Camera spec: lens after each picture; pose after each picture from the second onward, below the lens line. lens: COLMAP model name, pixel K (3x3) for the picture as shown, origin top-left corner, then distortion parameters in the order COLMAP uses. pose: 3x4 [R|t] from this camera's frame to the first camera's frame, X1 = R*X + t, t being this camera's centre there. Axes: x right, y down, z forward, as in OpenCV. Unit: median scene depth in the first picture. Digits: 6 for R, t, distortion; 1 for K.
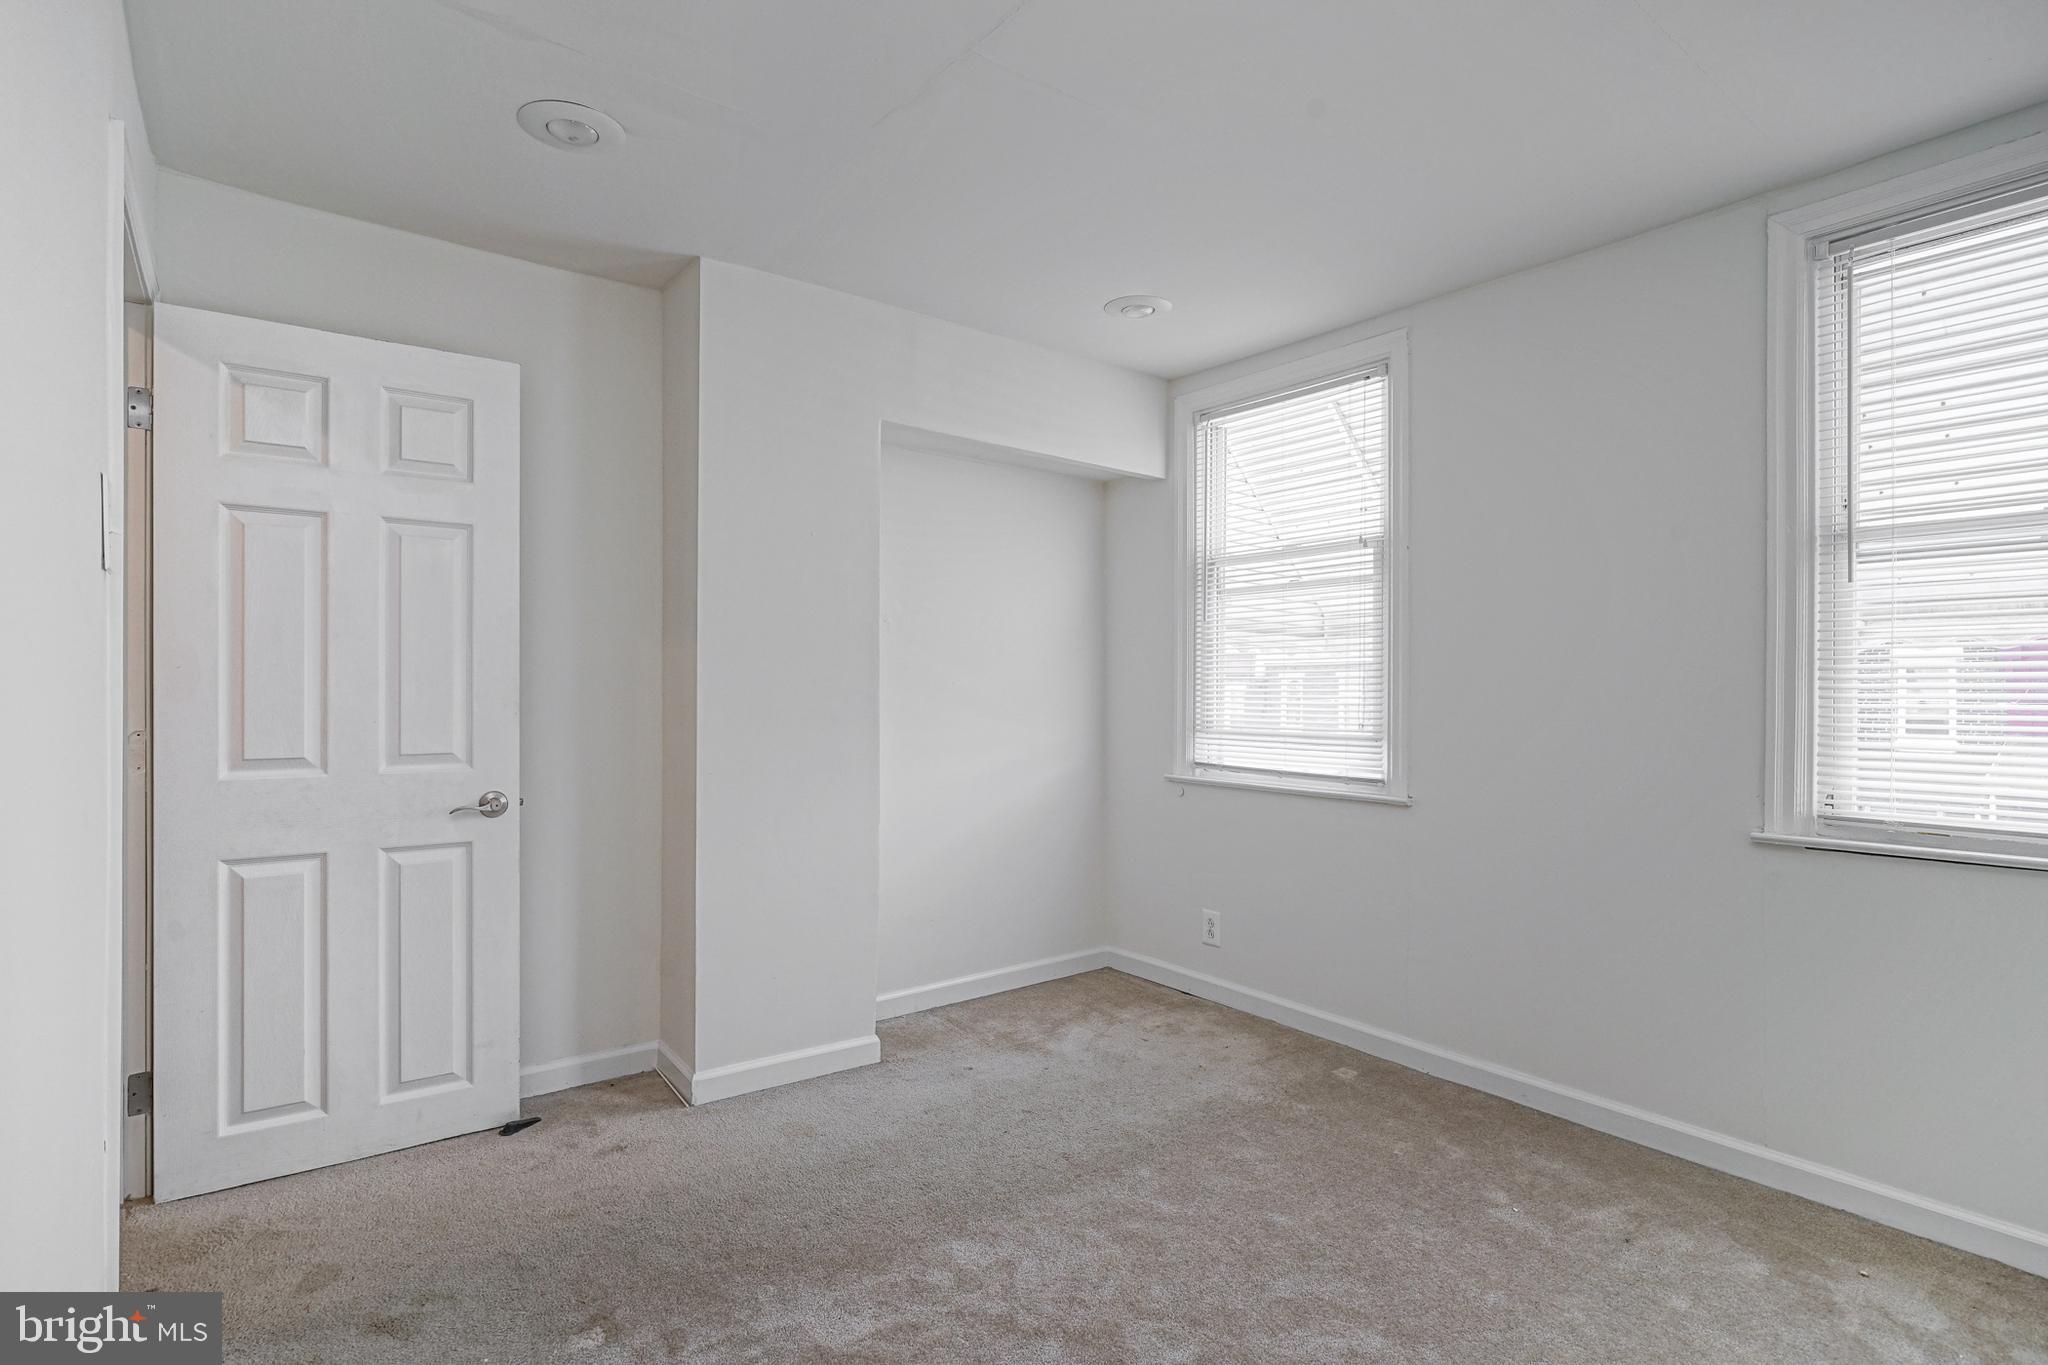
lens RADIAL K [[1048.2, 0, 1072.1], [0, 1048.2, 686.7], [0, 0, 1]] dist [-0.010953, 0.006210]
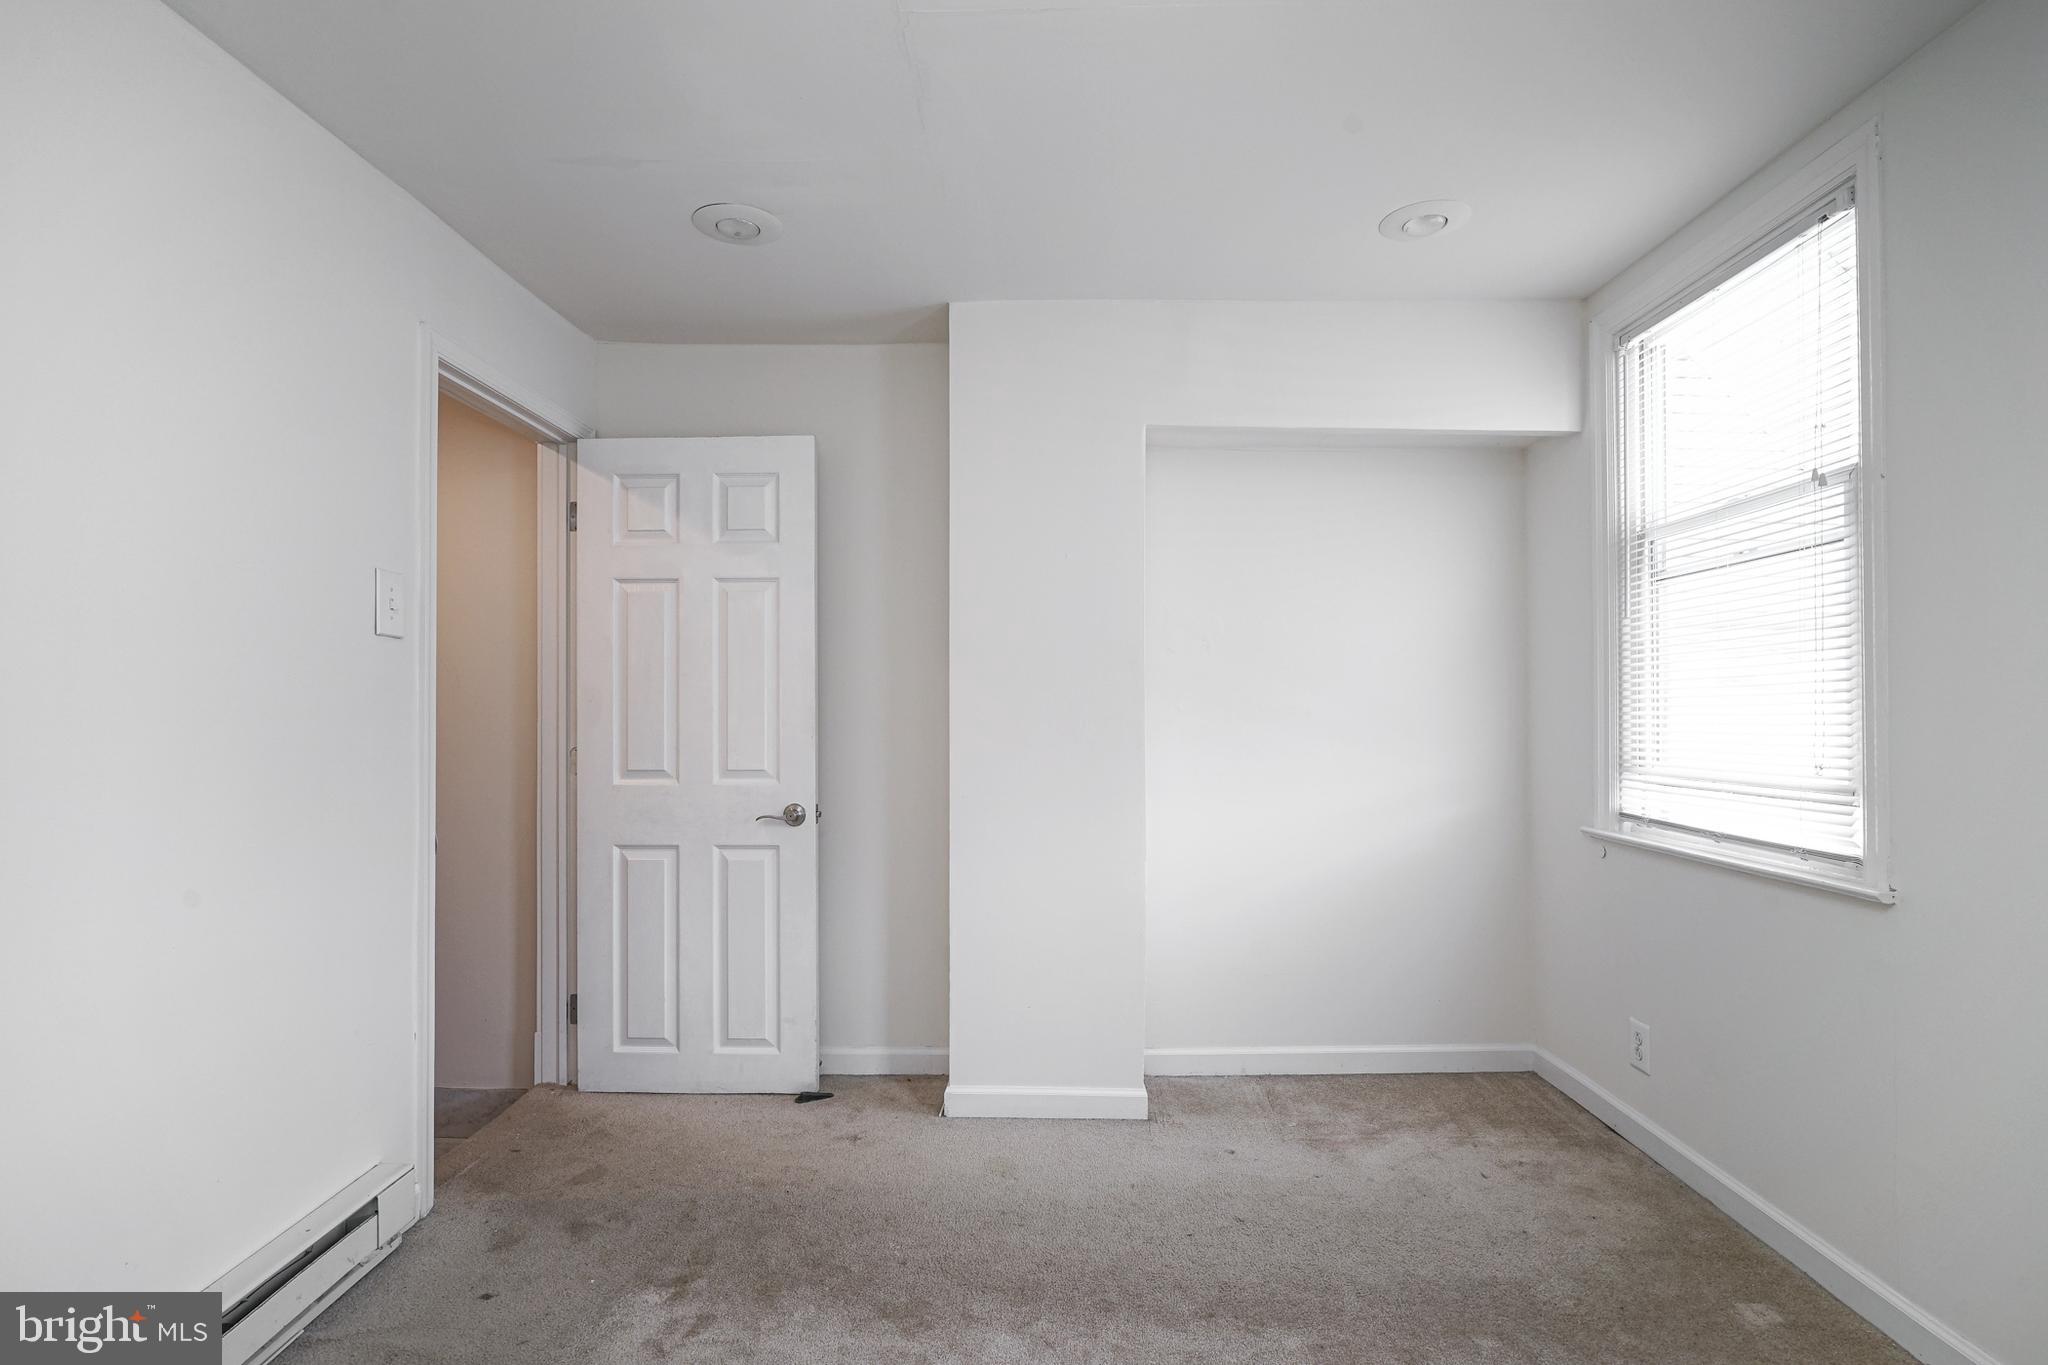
lens RADIAL K [[1048.2, 0, 1039.5], [0, 1048.2, 698.2], [0, 0, 1]] dist [-0.010953, 0.006210]
pose [[0.768103, -0.014285, -0.640167, 0.339925], [0.006397, 0.999872, -0.014636, 0.000592], [0.640295, 0.007147, 0.768096, 0.229803]]
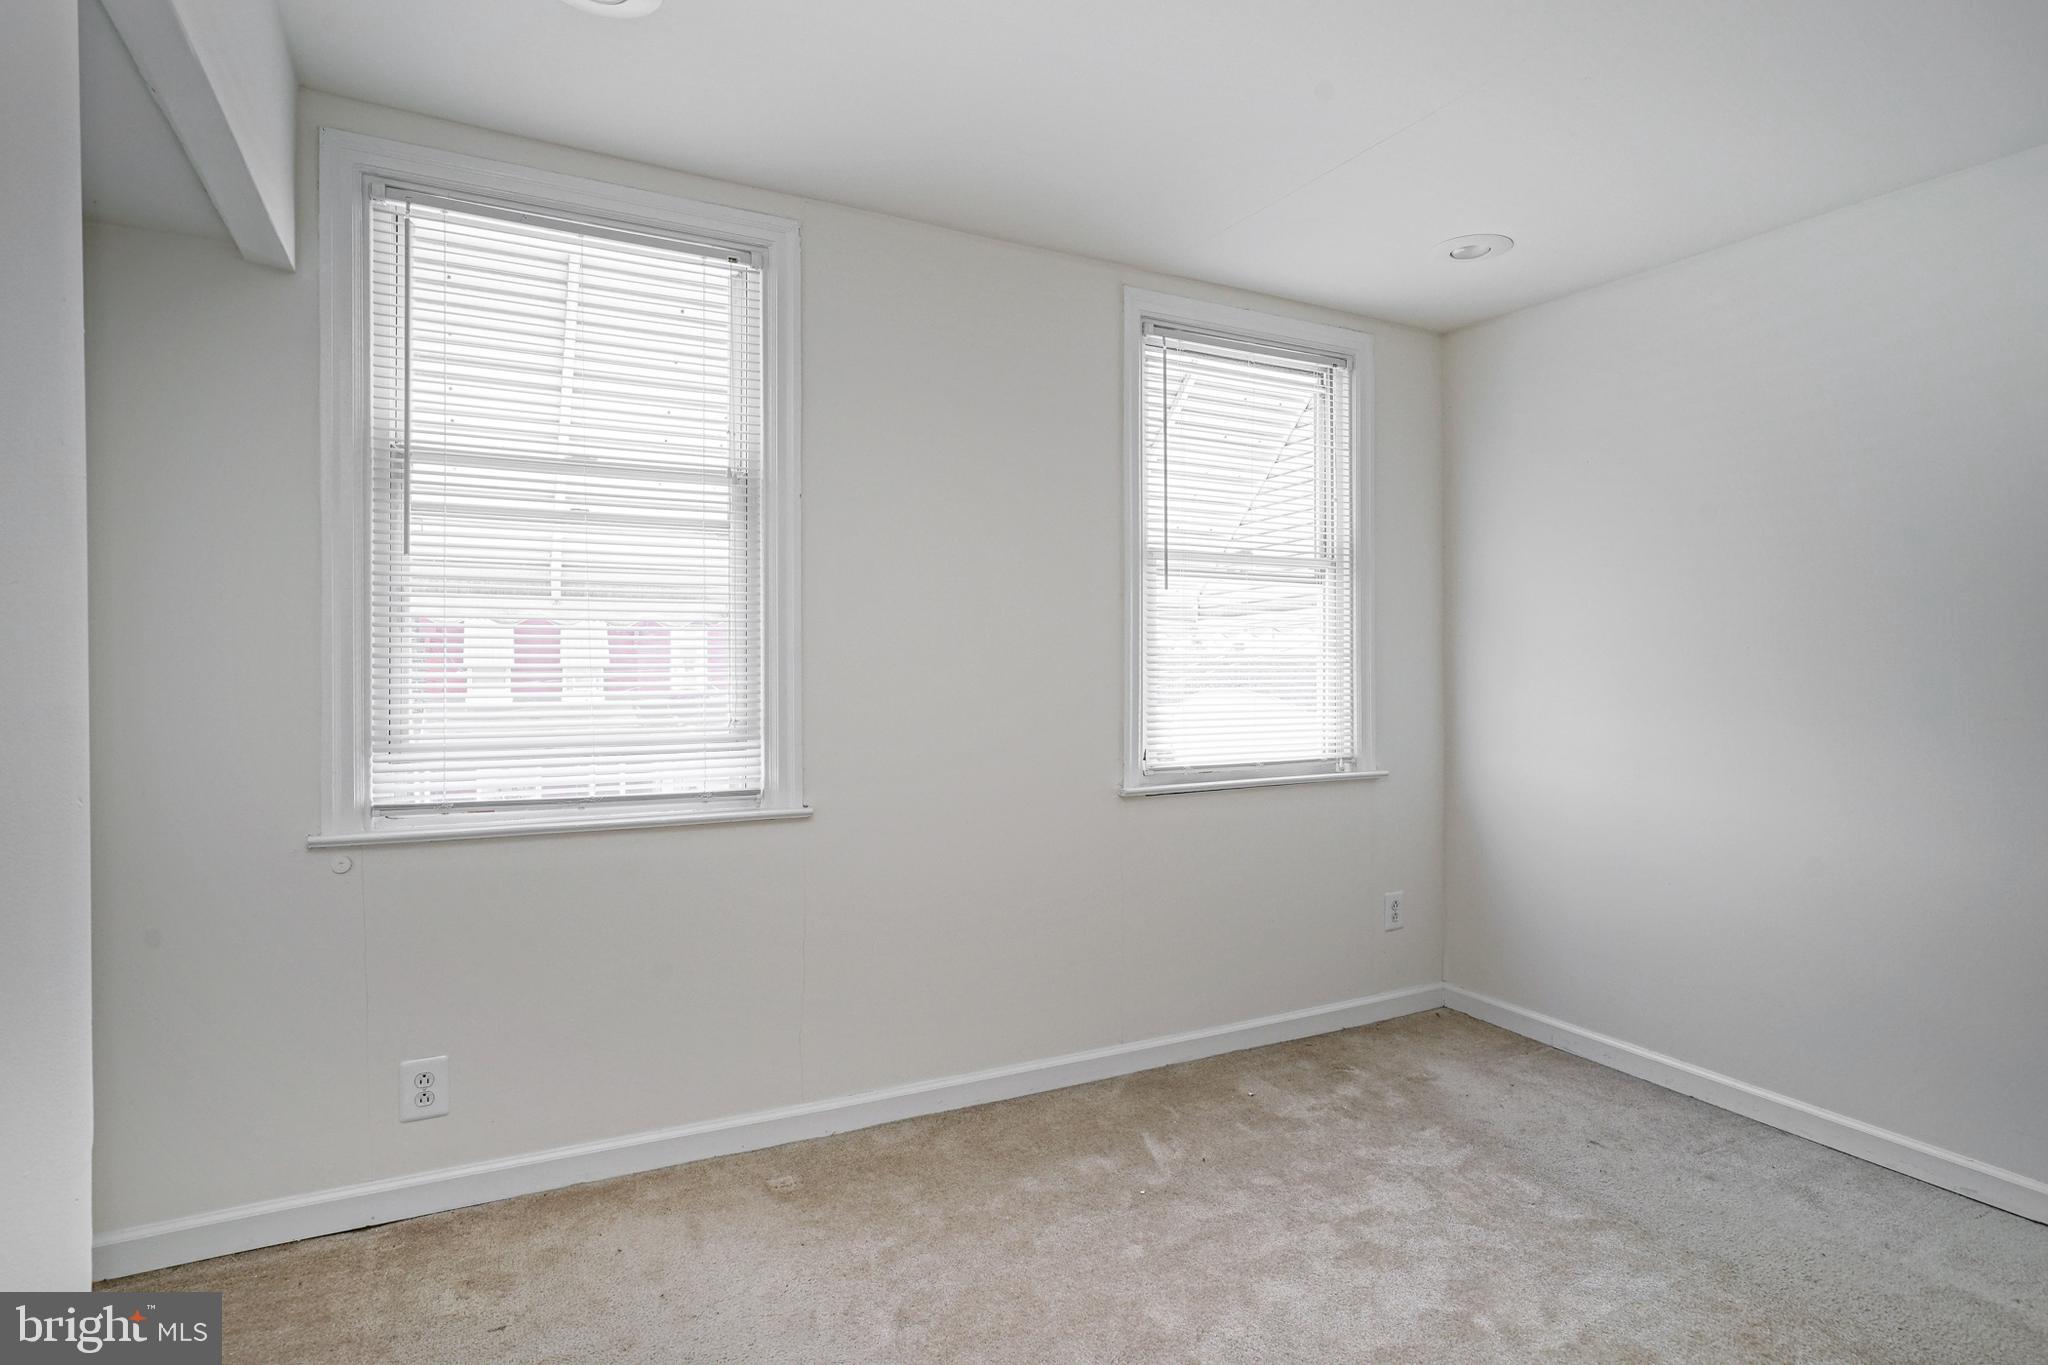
lens RADIAL K [[1048.2, 0, 1011.3], [0, 1048.2, 689.8], [0, 0, 1]] dist [-0.010953, 0.006210]
pose [[0.201535, -0.012430, 0.979402, -0.443220], [0.007422, 0.999910, 0.011163, 0.008414], [-0.979453, 0.005020, 0.201609, 0.693665]]
